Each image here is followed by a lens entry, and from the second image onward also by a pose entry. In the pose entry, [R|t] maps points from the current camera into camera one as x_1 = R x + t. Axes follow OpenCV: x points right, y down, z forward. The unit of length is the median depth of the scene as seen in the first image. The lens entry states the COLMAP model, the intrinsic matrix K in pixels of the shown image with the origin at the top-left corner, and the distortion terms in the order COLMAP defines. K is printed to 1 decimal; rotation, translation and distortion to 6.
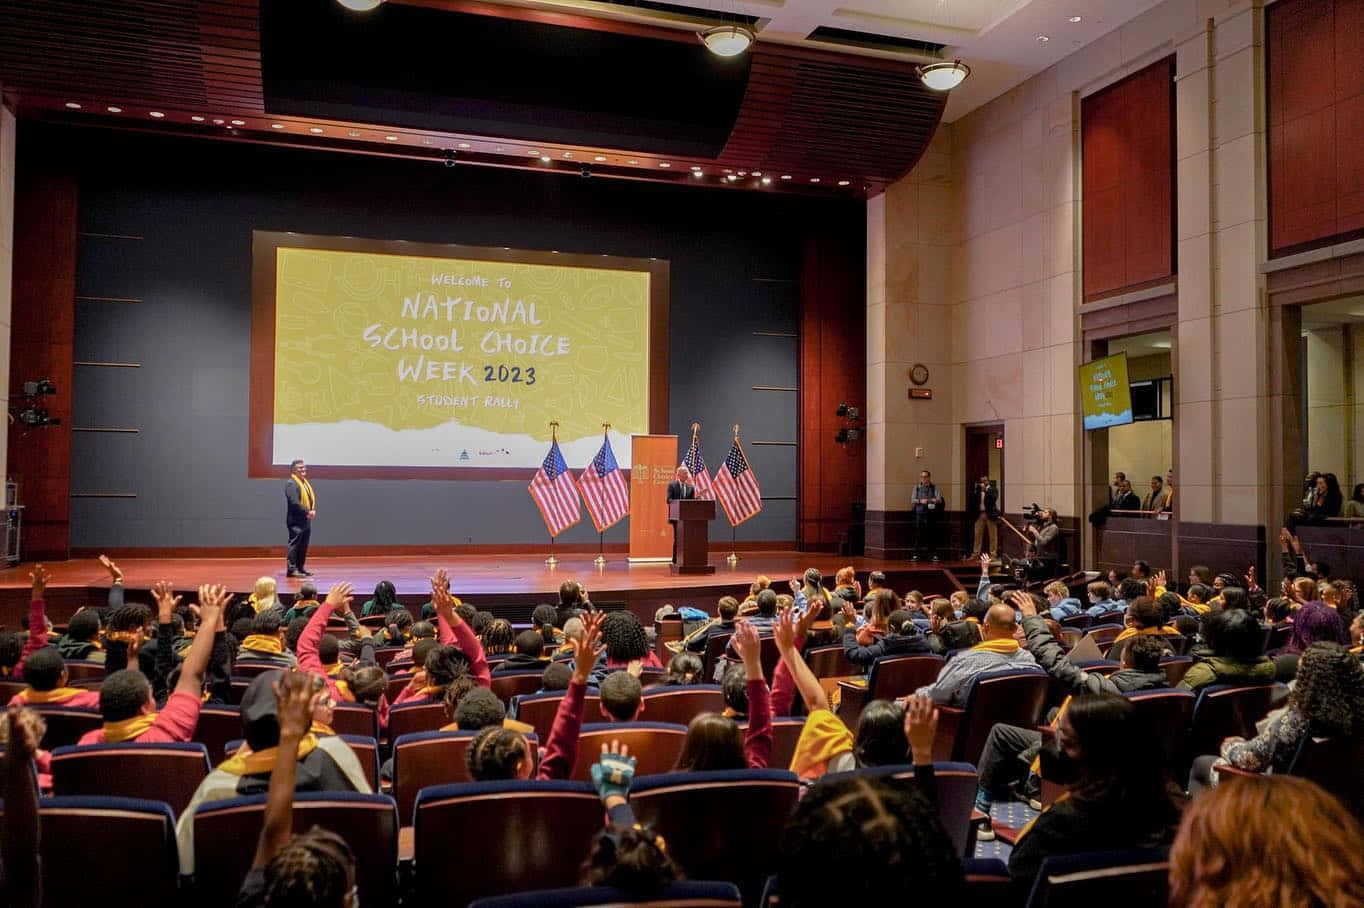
lens RADIAL K [[1102.5, 0, 681.4], [0, 1102.5, 456.8], [0, 0, 1]] dist [-0.008373, -0.003743]
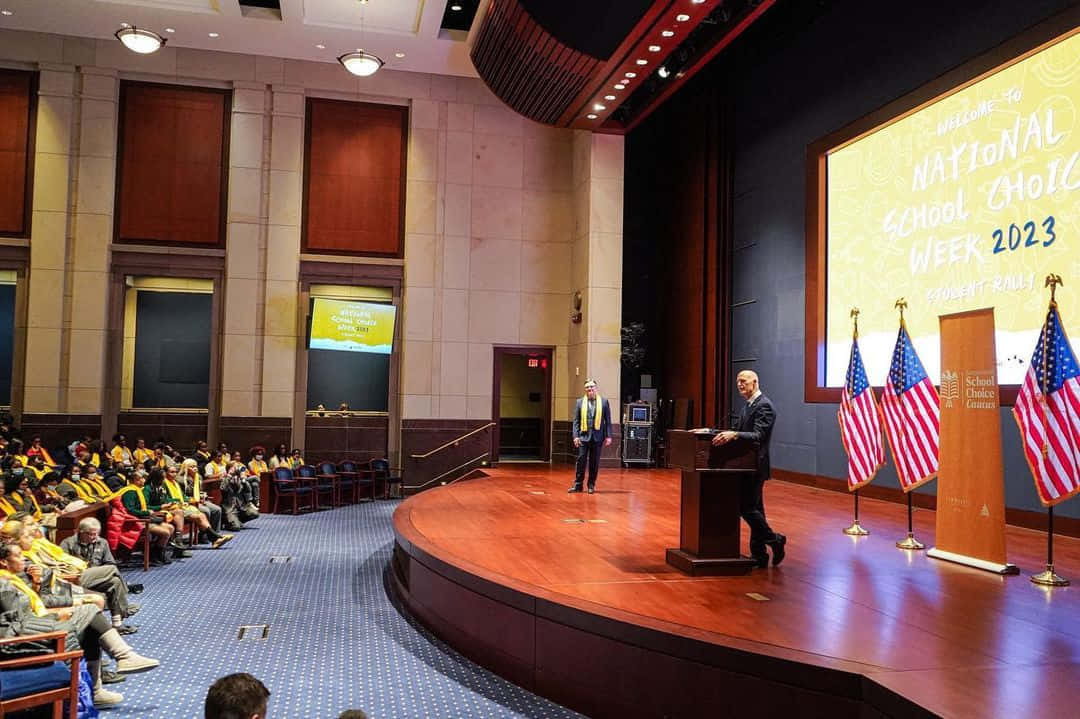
lens RADIAL K [[872.9, 0, 539.9], [0, 872.9, 357.9], [0, 0, 1]] dist [-0.008373, -0.003743]
pose [[-0.097407, -0.056118, -0.993661, 0.363918], [0.003474, 0.998384, -0.056725, 0.021864], [0.995239, -0.008977, -0.097055, 0.787386]]
